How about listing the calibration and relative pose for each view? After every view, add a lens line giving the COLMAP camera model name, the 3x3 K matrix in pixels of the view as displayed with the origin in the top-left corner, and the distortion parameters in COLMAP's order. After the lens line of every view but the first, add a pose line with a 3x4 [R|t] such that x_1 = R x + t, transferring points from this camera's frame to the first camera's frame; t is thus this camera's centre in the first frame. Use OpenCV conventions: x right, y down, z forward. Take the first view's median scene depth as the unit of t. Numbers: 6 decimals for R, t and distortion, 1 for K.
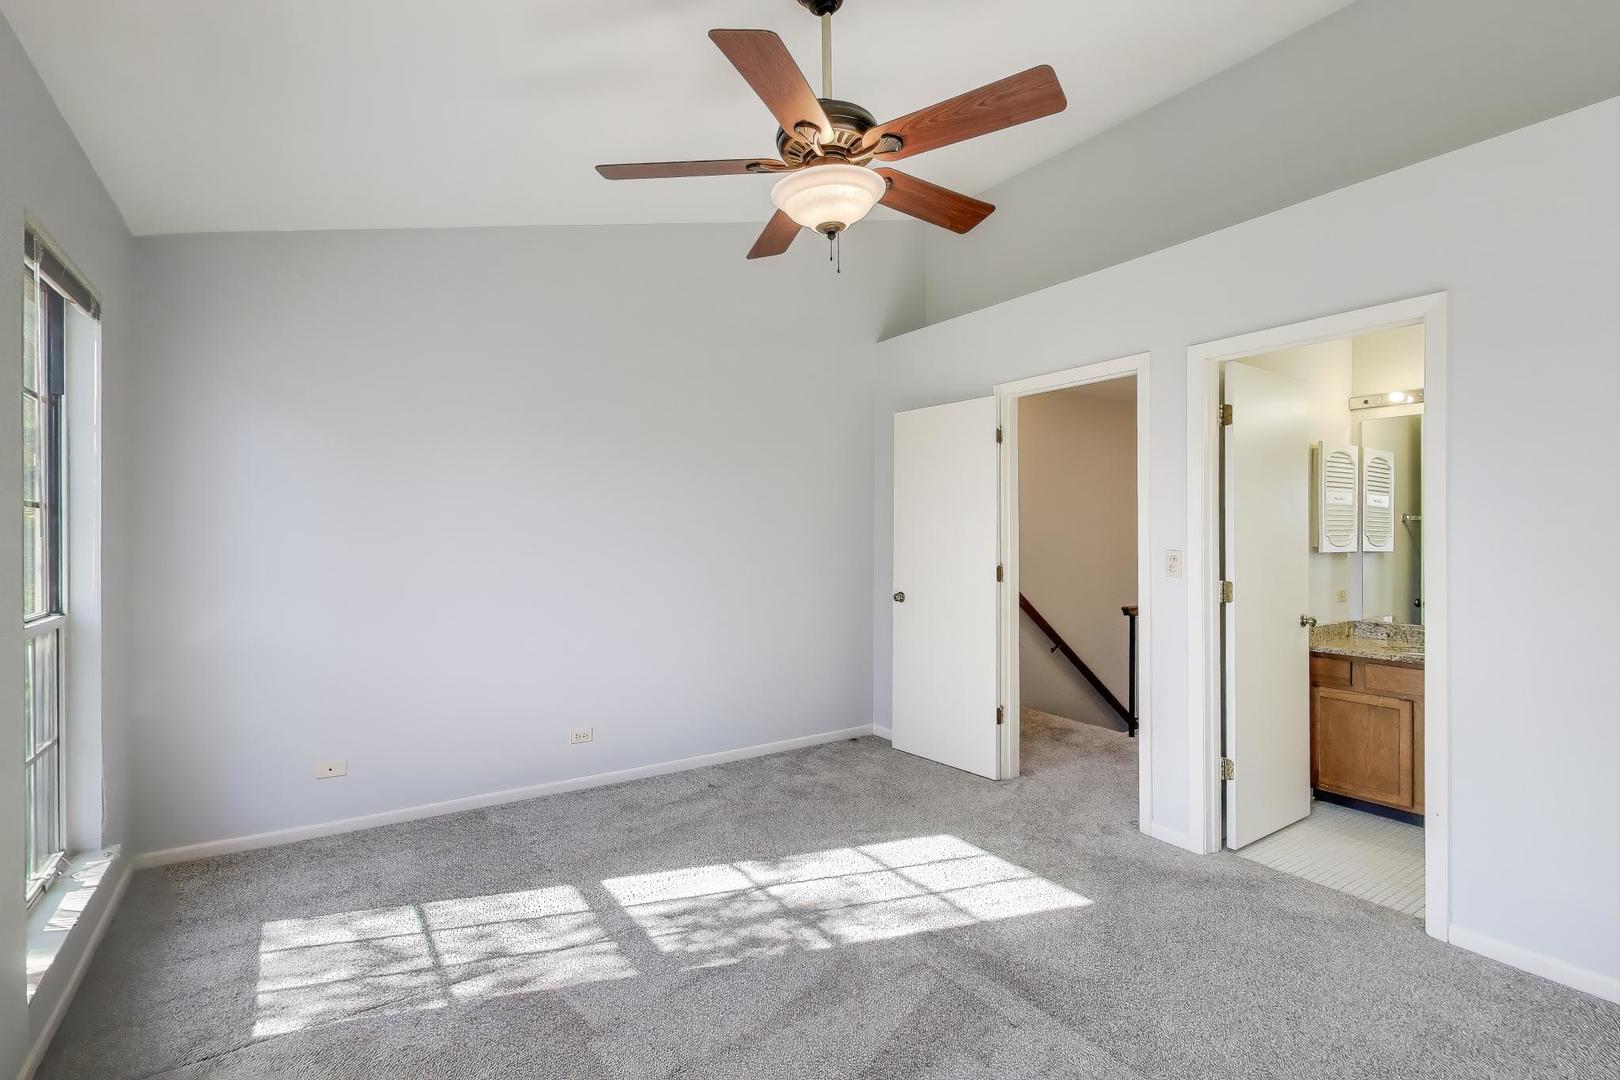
lens RADIAL K [[735.1, 0, 810.0], [0, 735.1, 540.0], [0, 0, 1]] dist [0.001099, 0.000142]
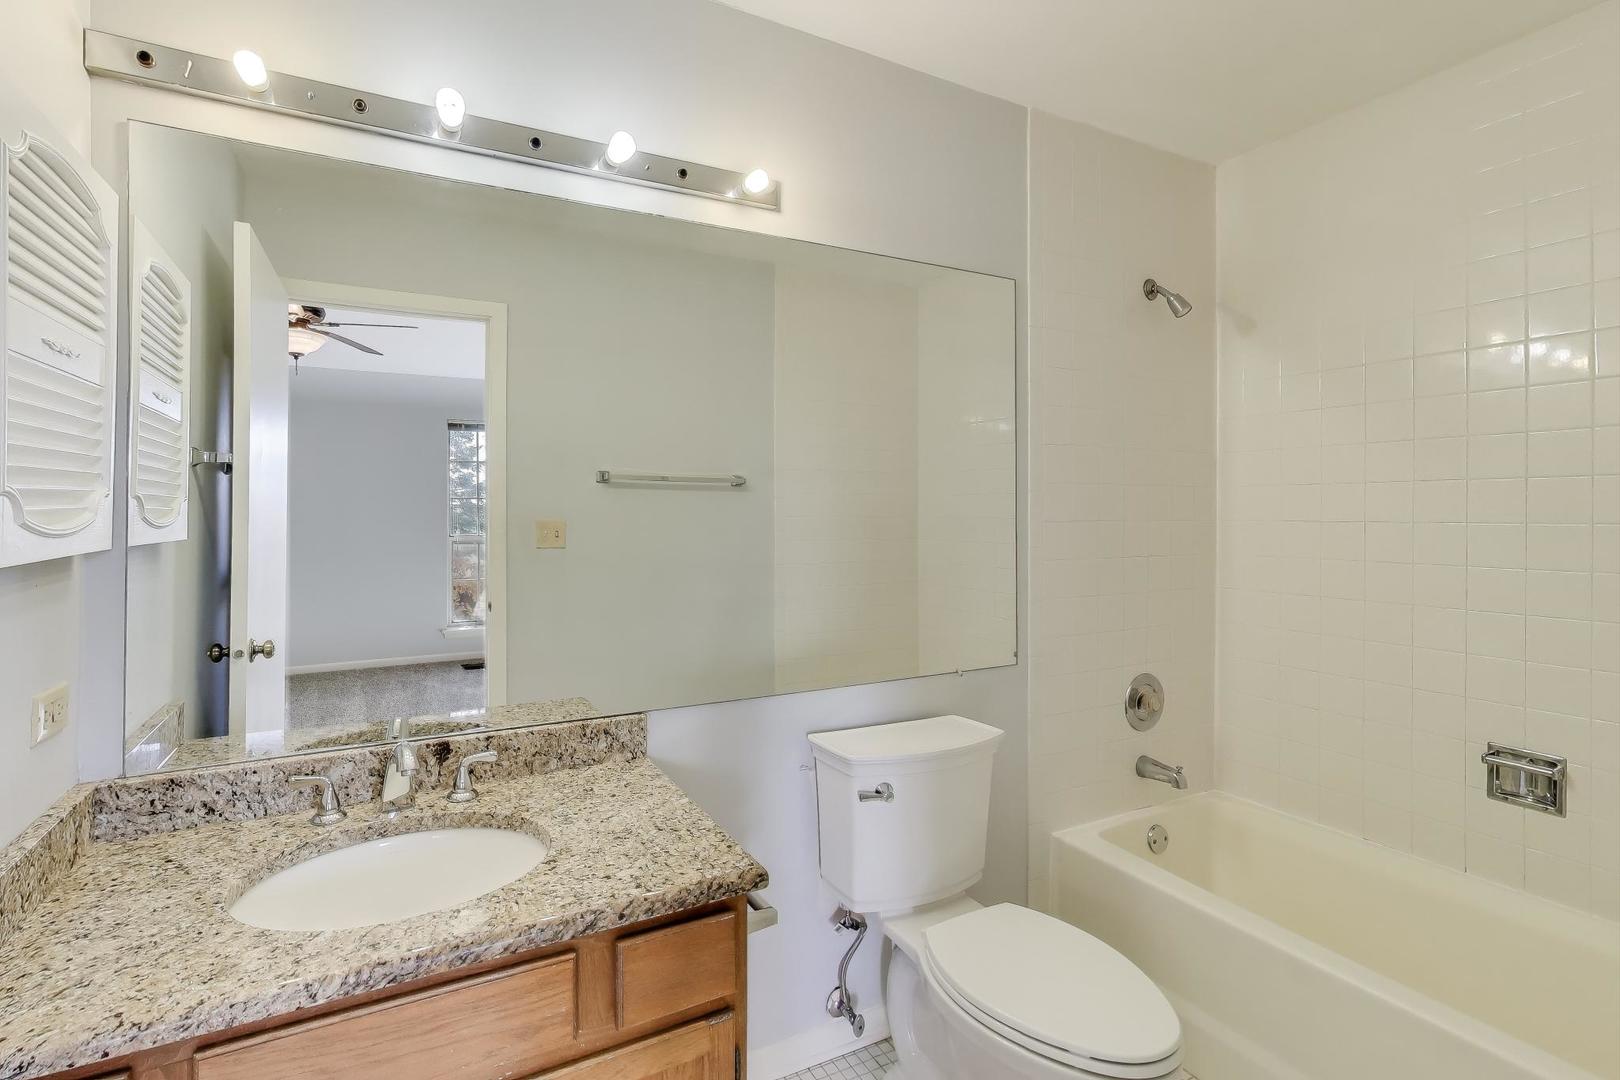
lens RADIAL K [[784.1, 0, 804.3], [0, 784.1, 505.4], [0, 0, 1]] dist [0.001611, 0.000174]
pose [[0.108889, 0.009648, 0.994007, 0.459596], [-0.005813, 0.999942, -0.009069, -0.001292], [-0.994037, -0.004790, 0.108938, 0.686111]]
